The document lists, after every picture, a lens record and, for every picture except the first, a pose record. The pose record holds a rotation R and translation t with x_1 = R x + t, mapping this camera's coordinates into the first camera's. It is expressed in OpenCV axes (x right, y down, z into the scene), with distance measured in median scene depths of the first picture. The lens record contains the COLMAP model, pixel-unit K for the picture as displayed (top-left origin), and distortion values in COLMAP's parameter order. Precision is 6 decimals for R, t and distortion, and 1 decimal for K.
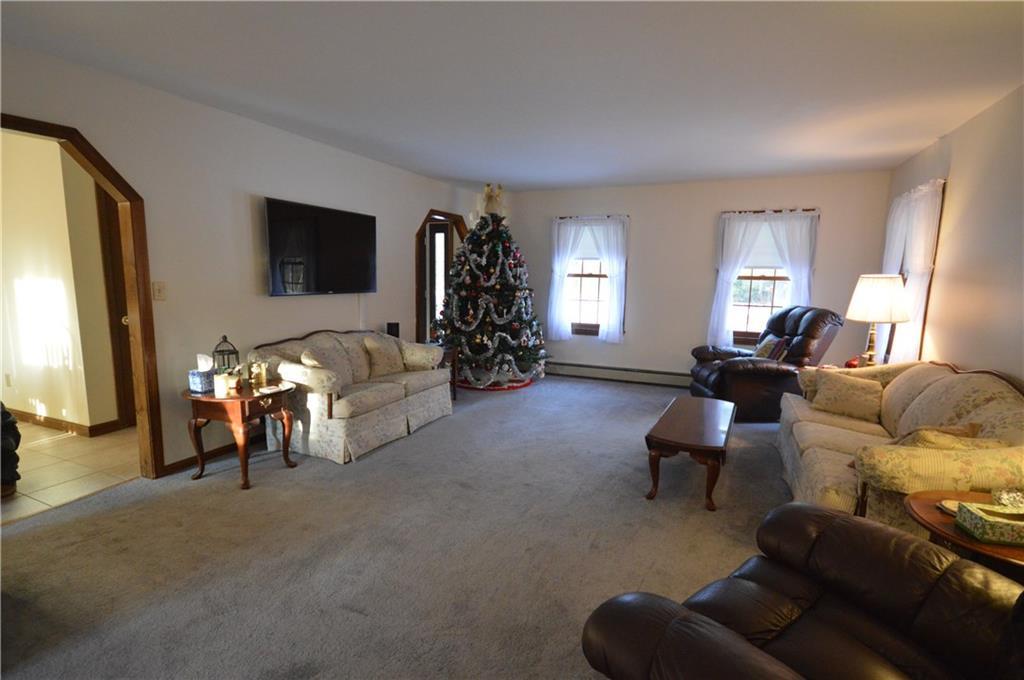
lens RADIAL K [[500.7, 0, 512.0], [0, 500.7, 340.0], [0, 0, 1]] dist [0.011933, 0.000080]
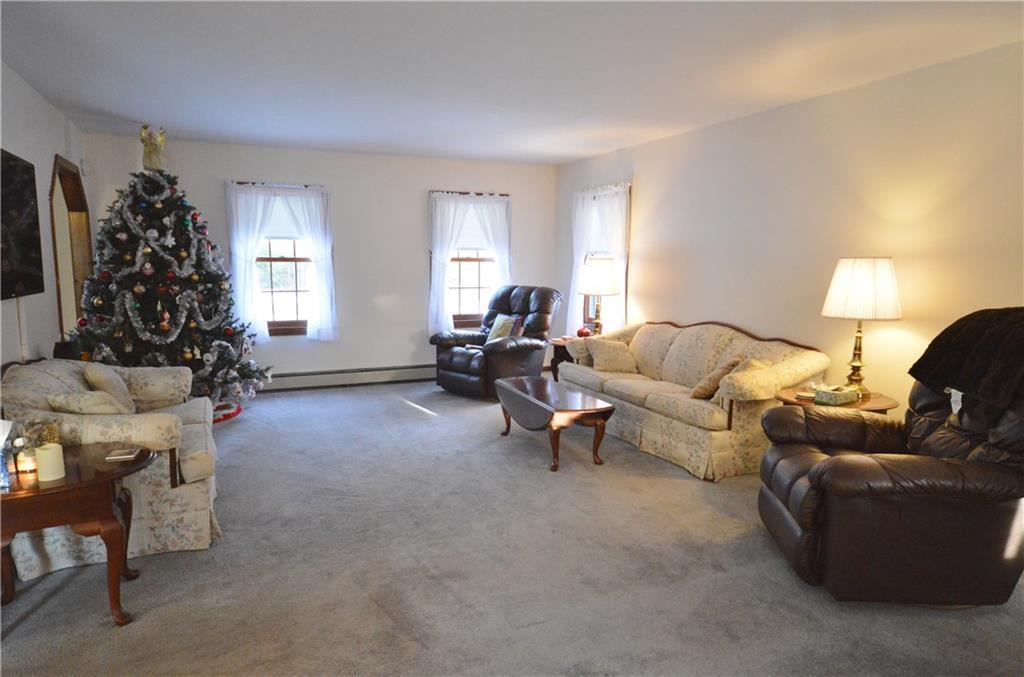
lens RADIAL K [[643.8, 0, 512.0], [0, 643.8, 338.5], [0, 0, 1]] dist [0.007891, 0.002344]
pose [[0.689227, -0.102182, 0.717304, -0.383806], [0.102901, 0.993775, 0.042693, -0.014129], [-0.717201, 0.044386, 0.695451, 0.058303]]
